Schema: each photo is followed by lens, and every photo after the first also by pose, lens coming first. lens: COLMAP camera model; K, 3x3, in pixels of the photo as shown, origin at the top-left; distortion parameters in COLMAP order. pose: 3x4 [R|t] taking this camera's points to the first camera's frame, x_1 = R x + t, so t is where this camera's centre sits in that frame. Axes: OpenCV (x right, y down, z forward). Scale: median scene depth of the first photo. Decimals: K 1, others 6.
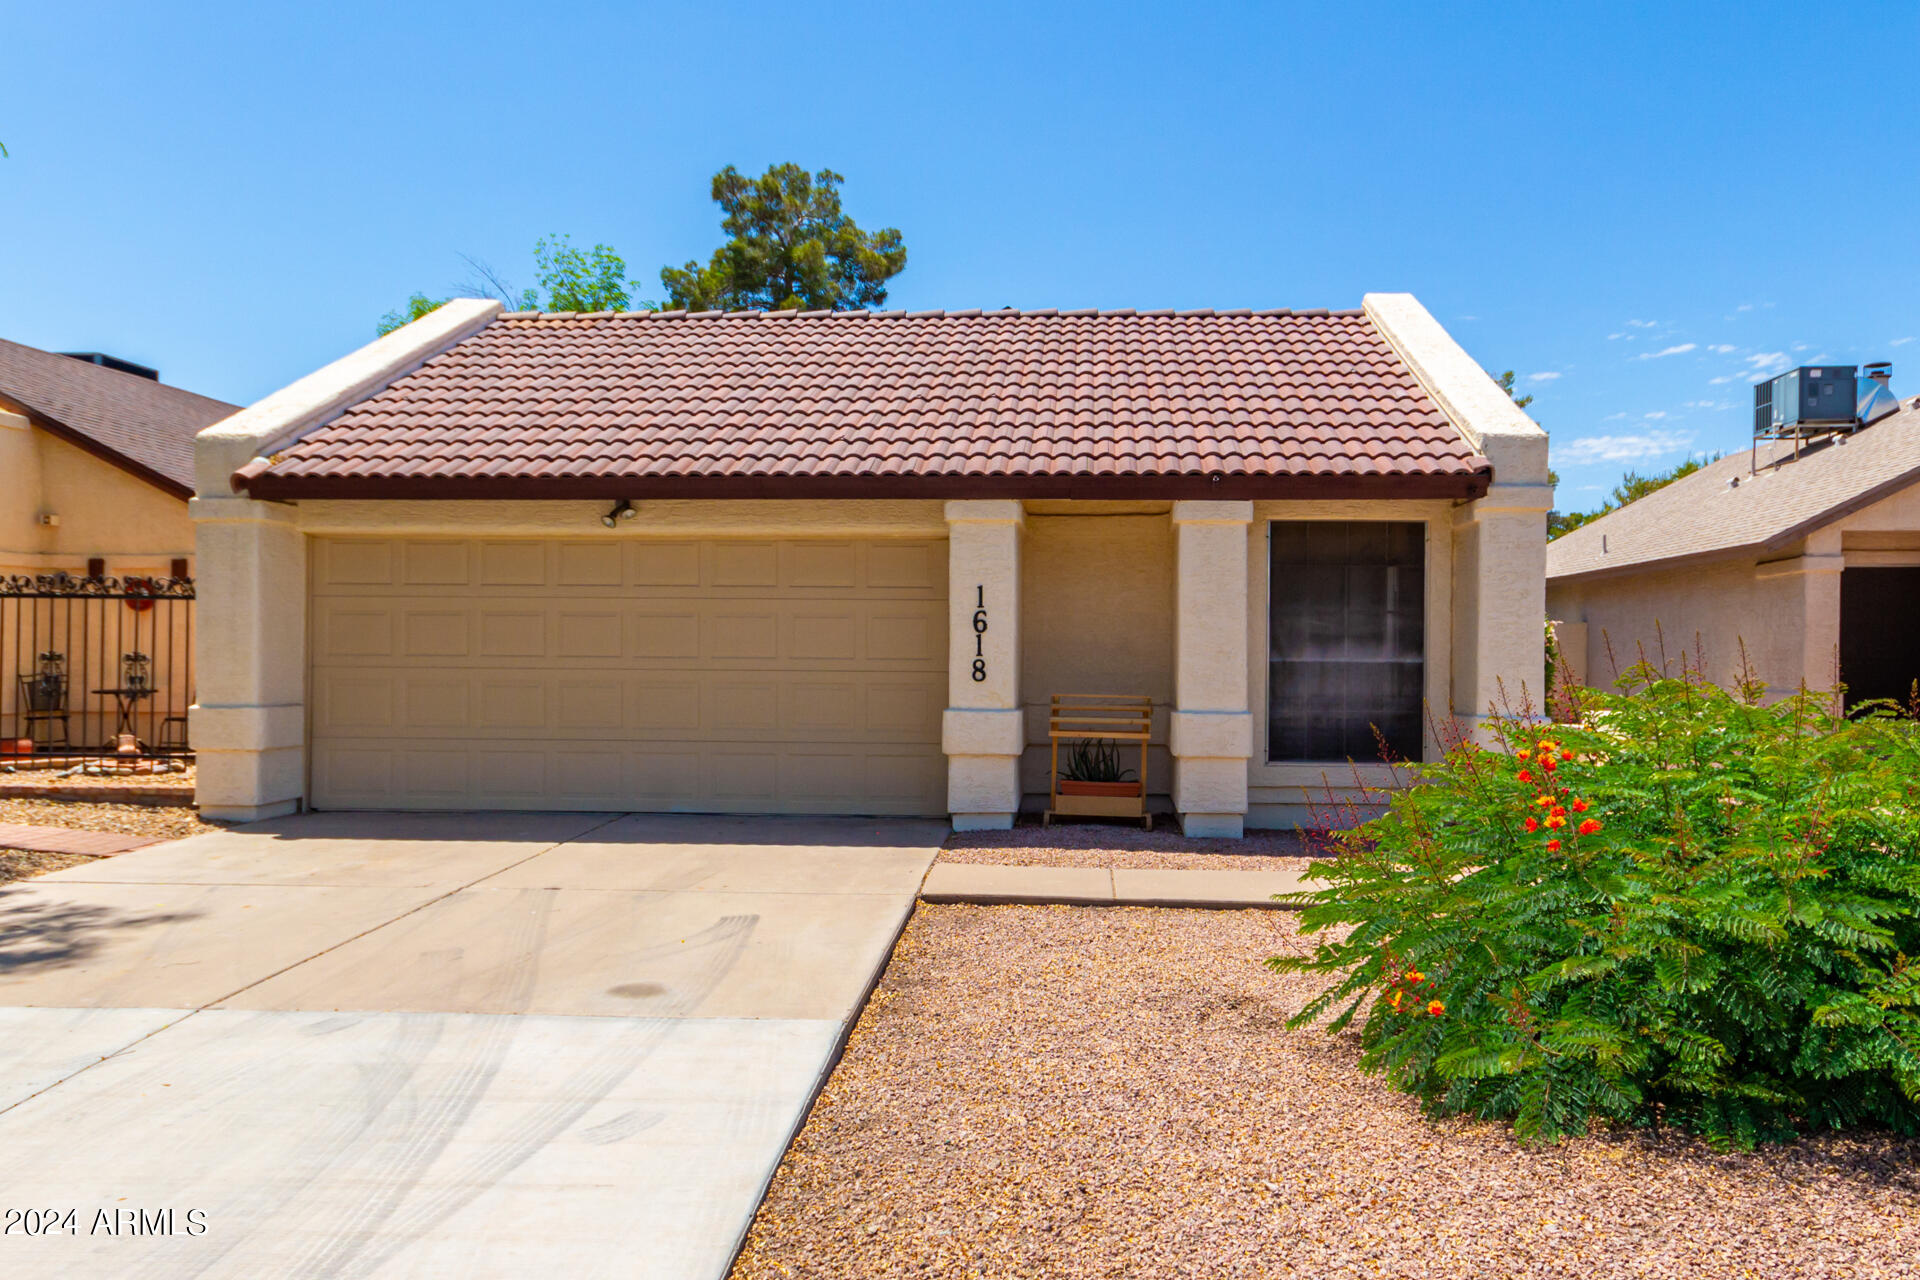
lens RADIAL K [[1063.8, 0, 959.5], [0, 1063.8, 636.9], [0, 0, 1]] dist [0.004032, 0.001635]
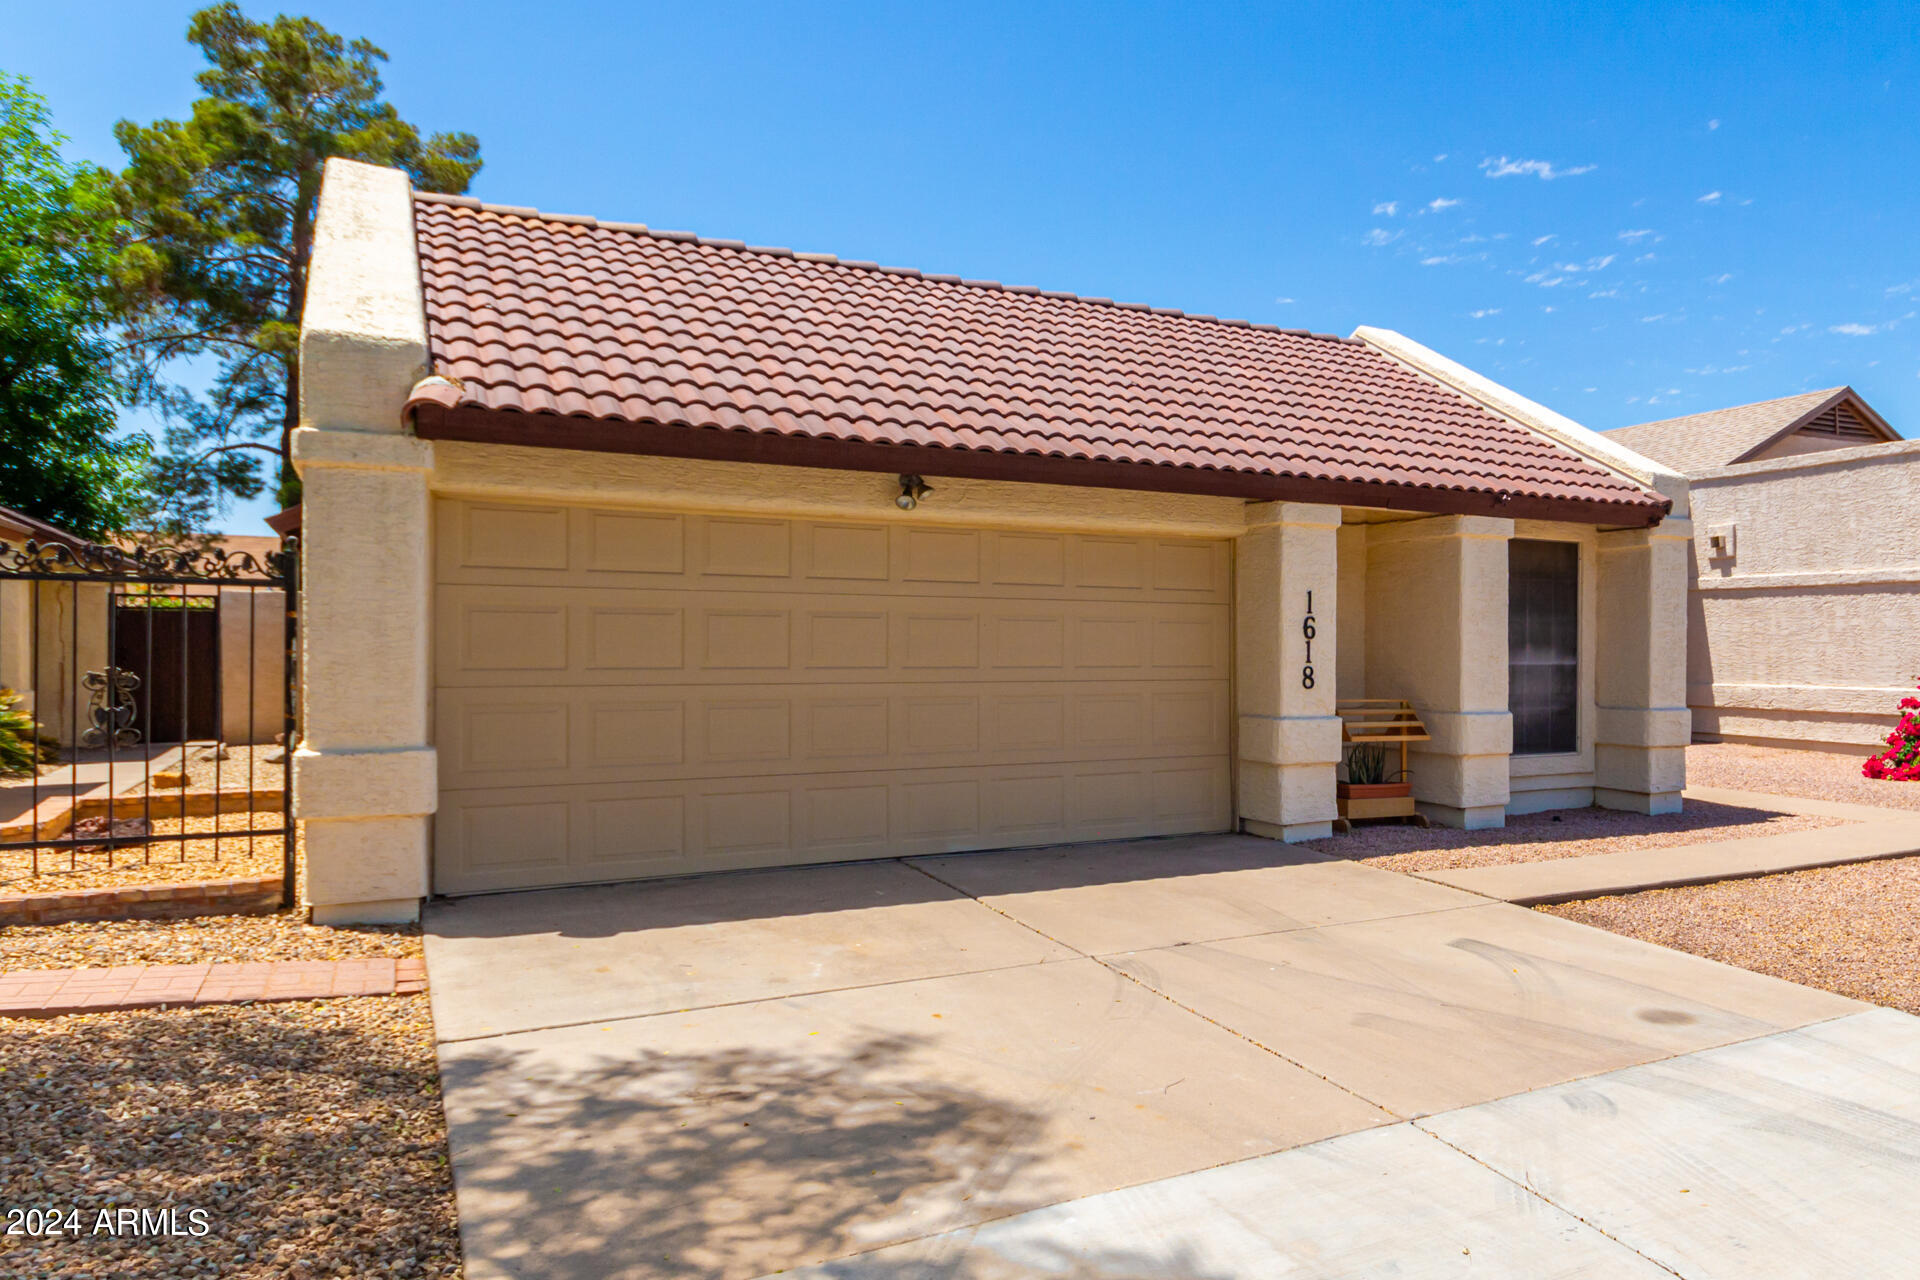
lens RADIAL K [[1152.3, 0, 970.5], [0, 1152.3, 644.3], [0, 0, 1]] dist [-0.003983, 0.004813]
pose [[0.878642, -0.002984, 0.477472, -0.741144], [-0.001064, 0.999966, 0.008208, -0.007292], [-0.477480, -0.007720, 0.878609, 0.212210]]
